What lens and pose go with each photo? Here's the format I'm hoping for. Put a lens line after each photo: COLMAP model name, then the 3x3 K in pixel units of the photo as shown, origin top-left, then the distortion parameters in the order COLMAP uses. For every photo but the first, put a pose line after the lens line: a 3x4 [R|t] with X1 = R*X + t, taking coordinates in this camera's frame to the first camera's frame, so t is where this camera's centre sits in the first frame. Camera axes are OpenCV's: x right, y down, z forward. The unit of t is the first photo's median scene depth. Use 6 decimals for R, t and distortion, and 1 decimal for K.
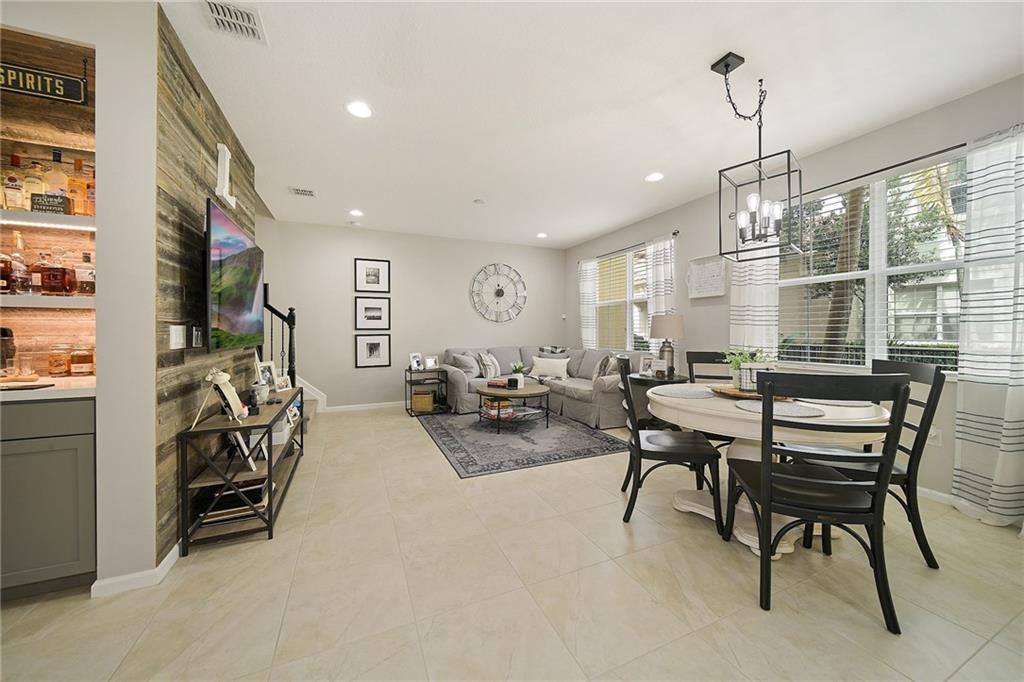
lens RADIAL K [[363.8, 0, 513.6], [0, 363.8, 333.9], [0, 0, 1]] dist [-0.003627, -0.000581]
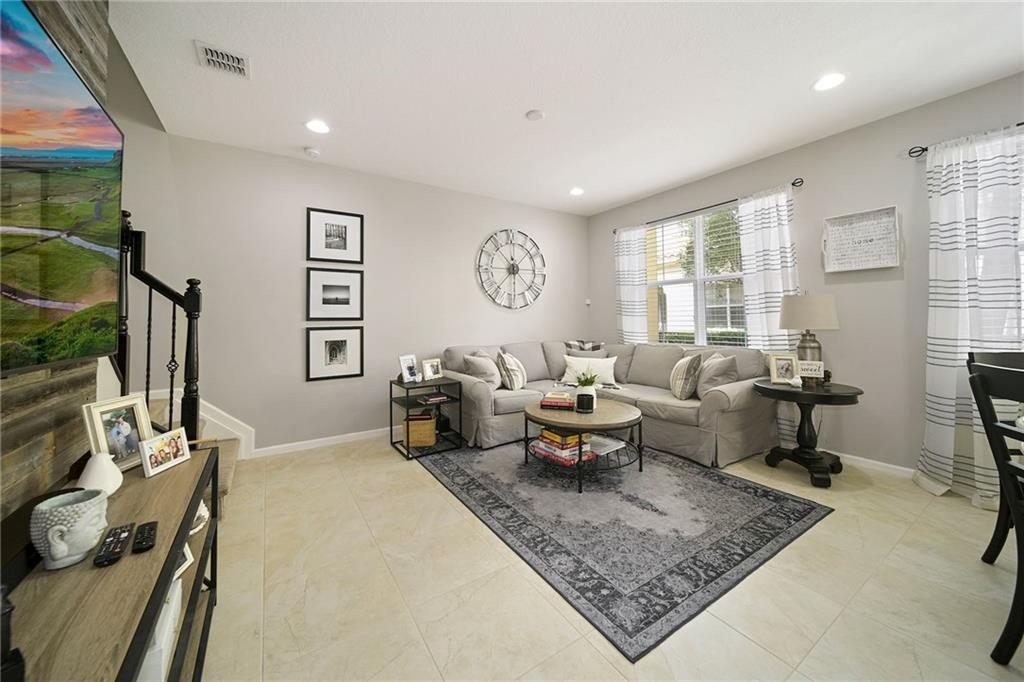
lens RADIAL K [[363.8, 0, 509.1], [0, 363.8, 310.9], [0, 0, 1]] dist [-0.003627, -0.000581]
pose [[0.985807, -0.002557, 0.167860, -0.196808], [0.008887, 0.999277, -0.036972, -0.000994], [-0.167644, 0.037939, 0.985117, 0.322260]]
